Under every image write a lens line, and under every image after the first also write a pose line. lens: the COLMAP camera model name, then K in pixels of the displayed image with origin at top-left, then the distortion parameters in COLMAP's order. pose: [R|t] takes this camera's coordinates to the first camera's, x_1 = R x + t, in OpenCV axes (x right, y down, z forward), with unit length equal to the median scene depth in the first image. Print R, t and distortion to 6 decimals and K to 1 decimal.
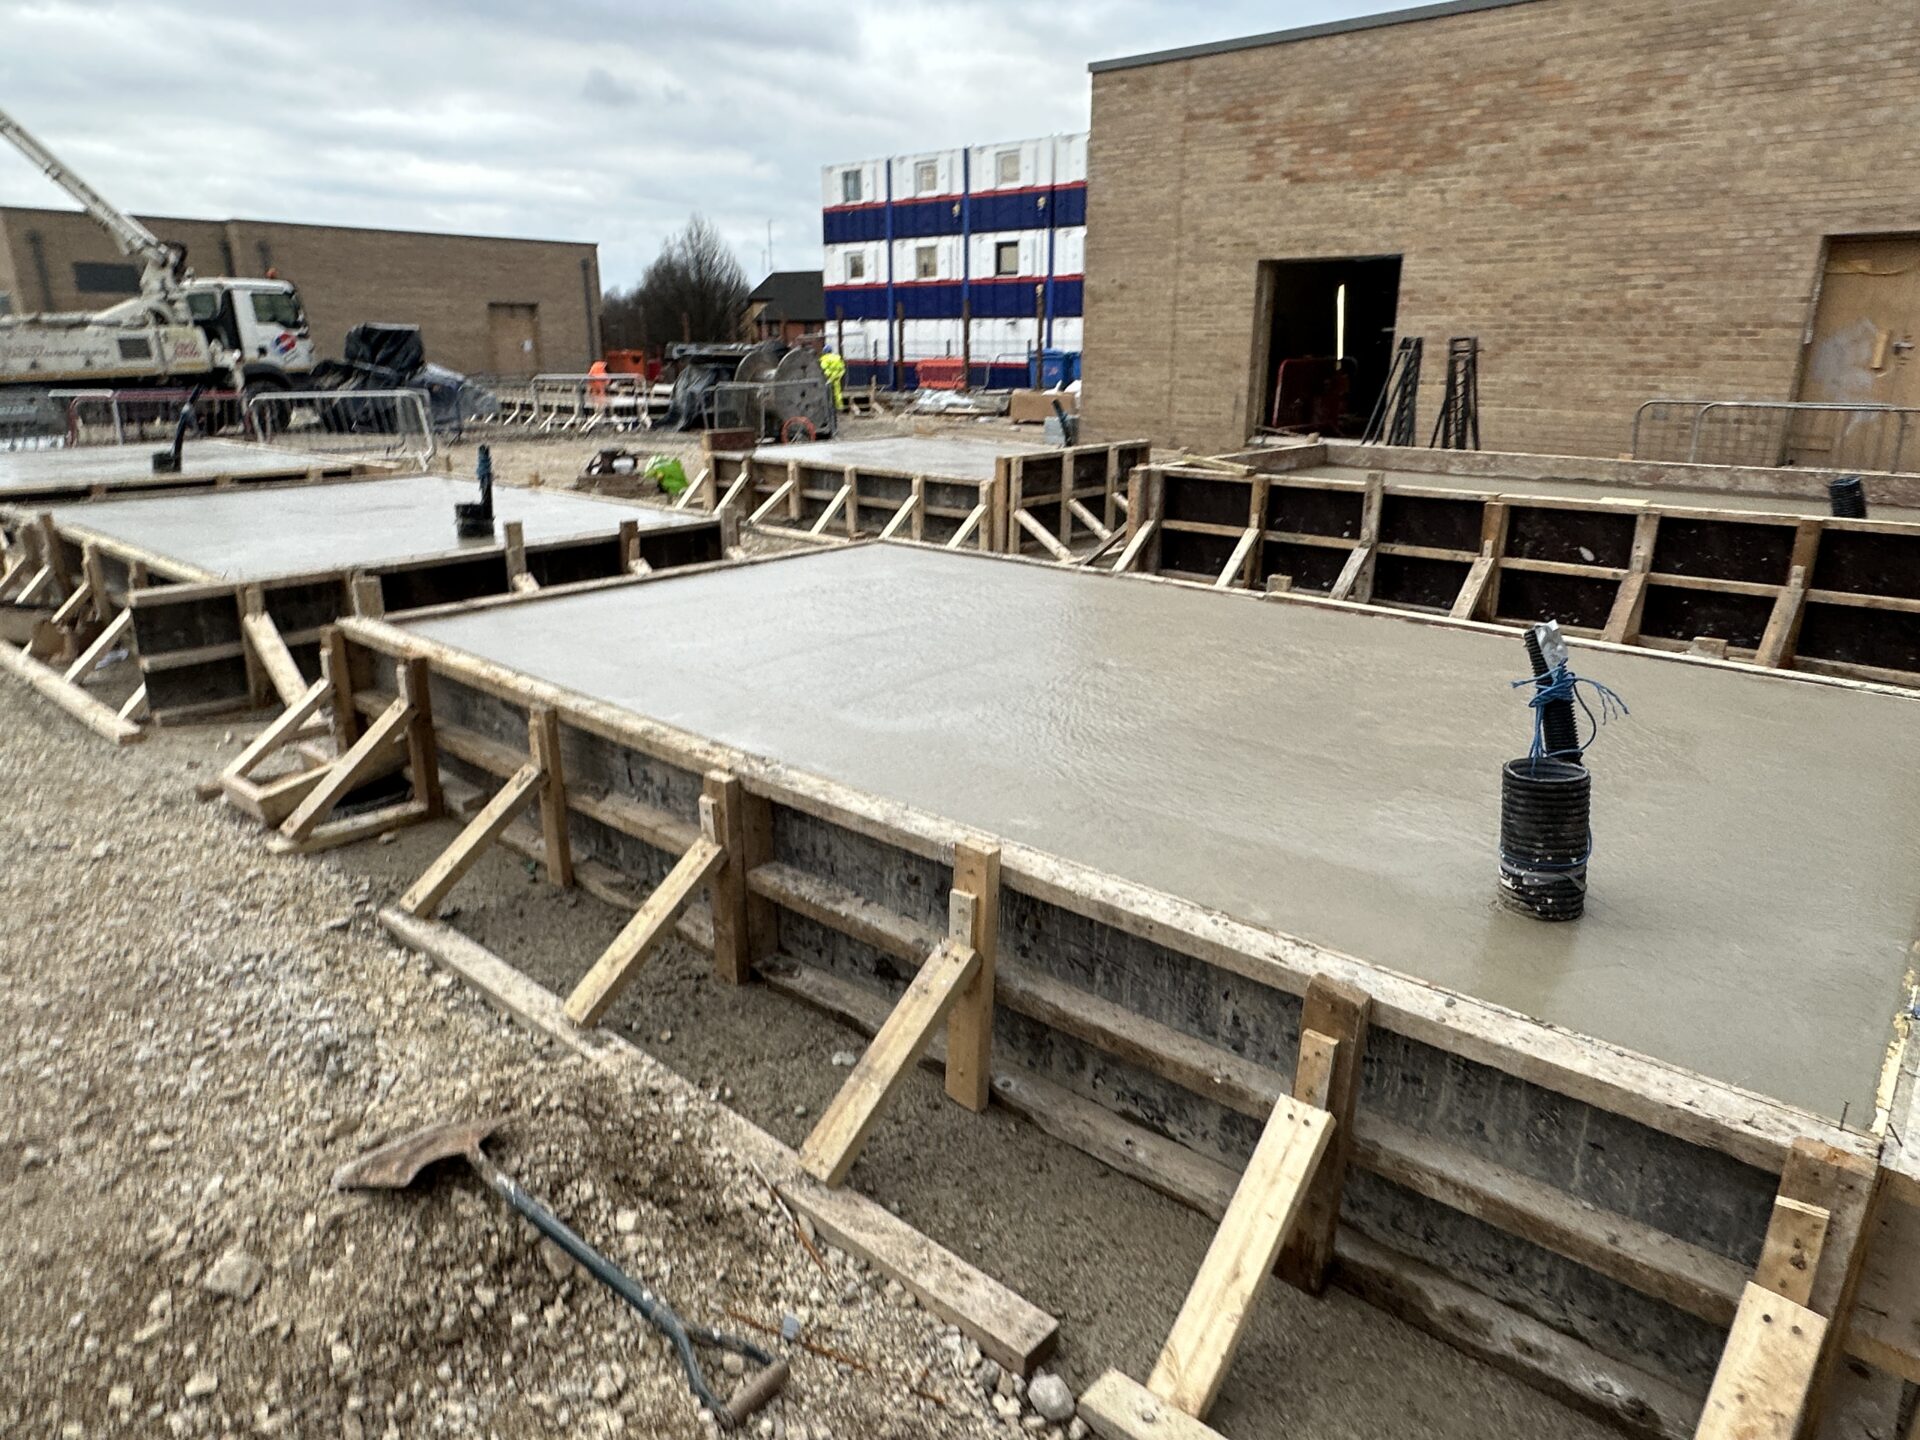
lens RADIAL K [[1208.2, 0, 965.3], [0, 1208.2, 718.4], [0, 0, 1]] dist [-0.000686, 0.000014]
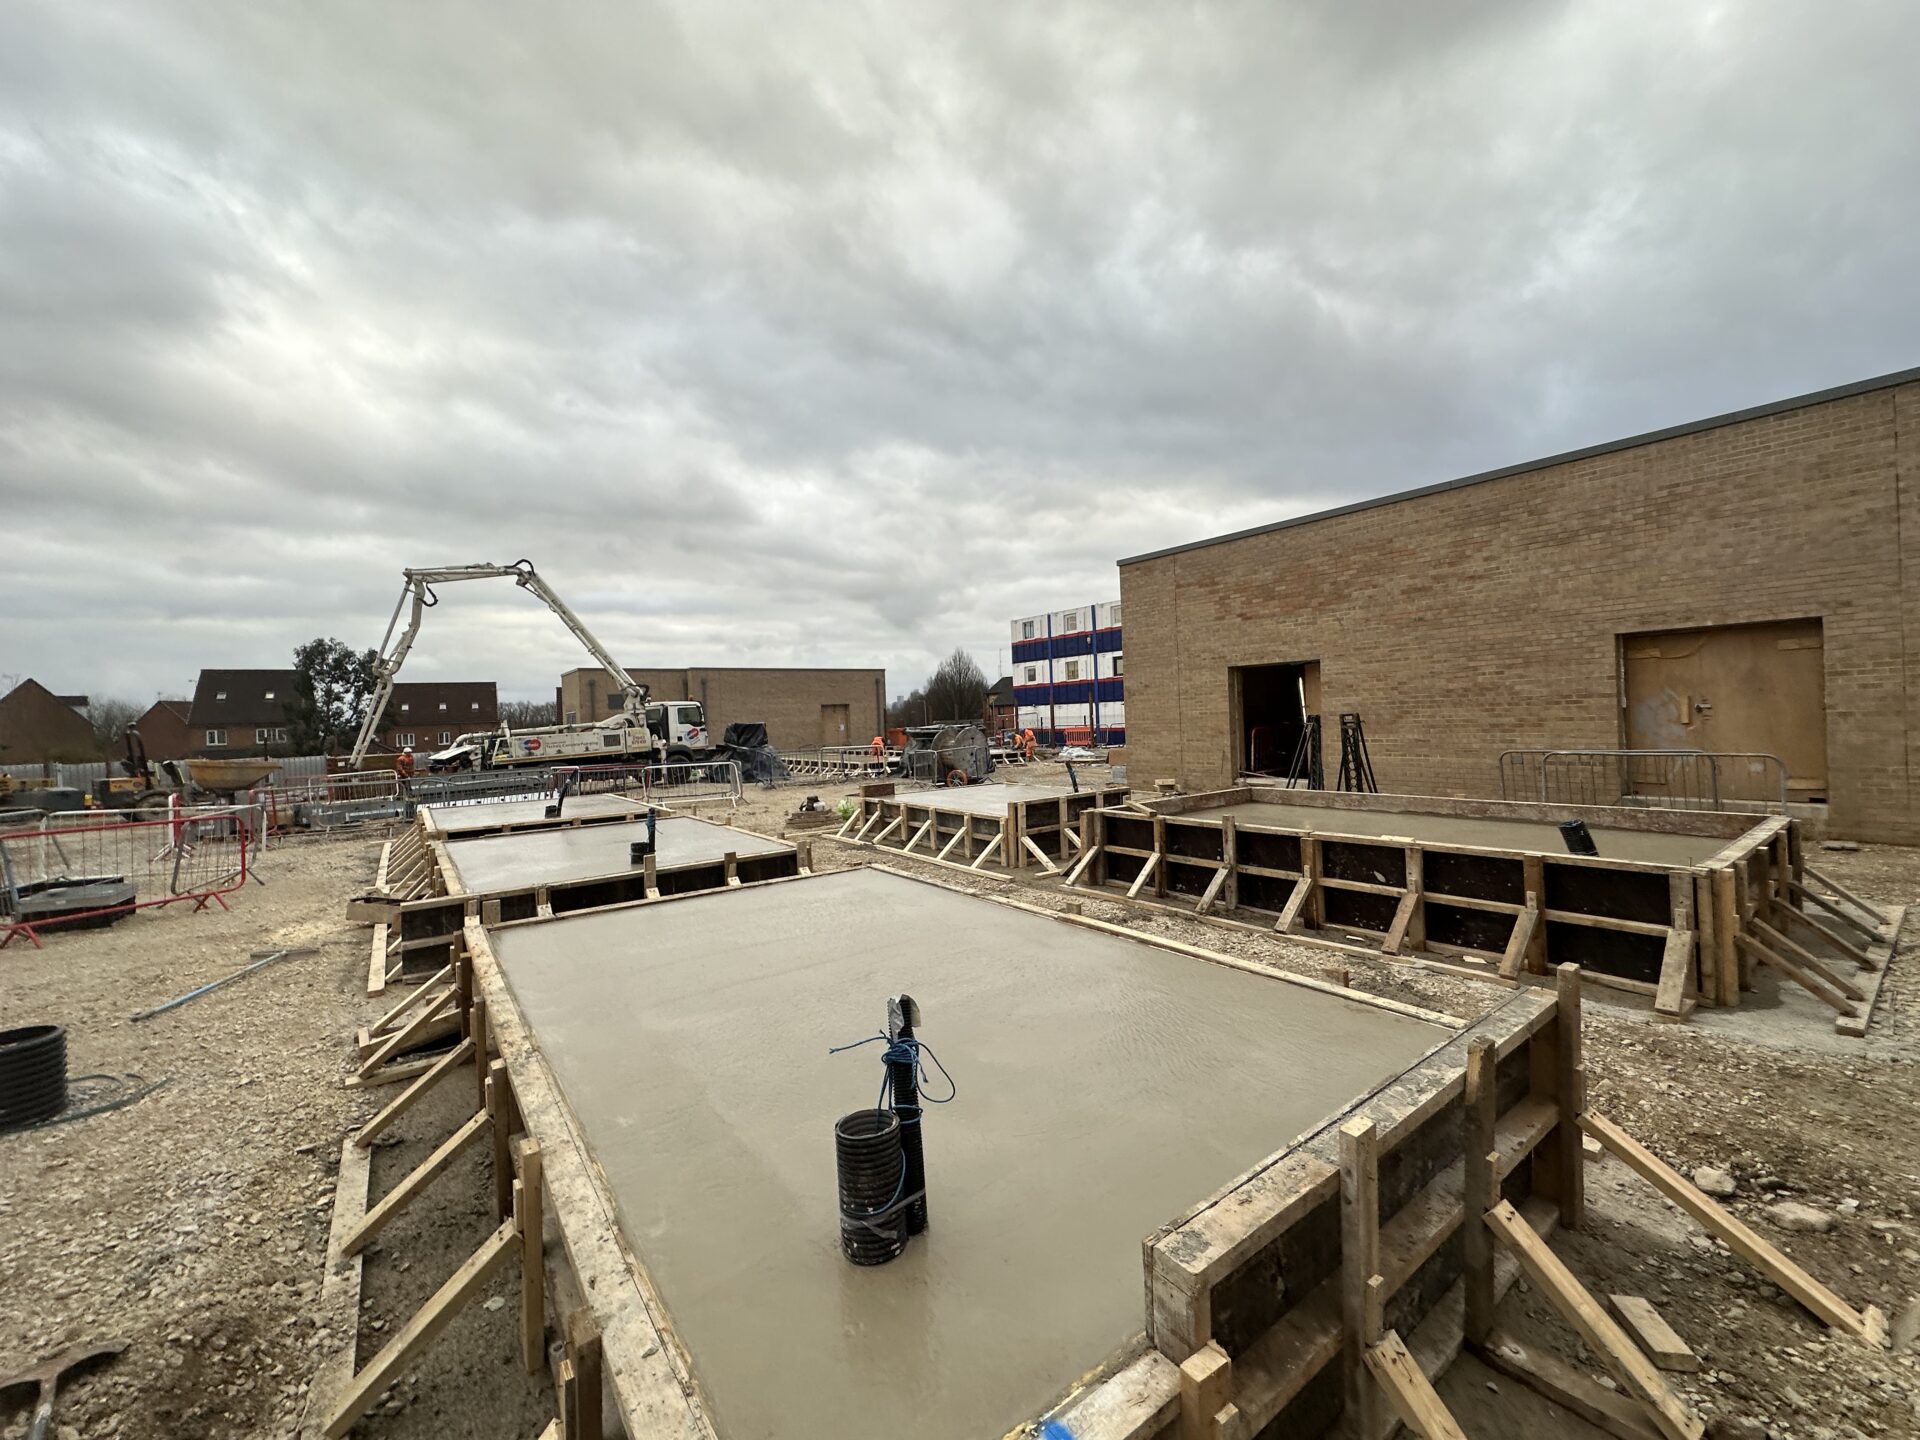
lens RADIAL K [[771.8, 0, 953.1], [0, 771.8, 719.0], [0, 0, 1]] dist [0.001543, 0.000764]
pose [[0.976307, -0.038208, -0.212991, 0.136802], [-0.025989, 0.956460, -0.290705, -0.023422], [0.214824, 0.289352, 0.932805, 0.025298]]
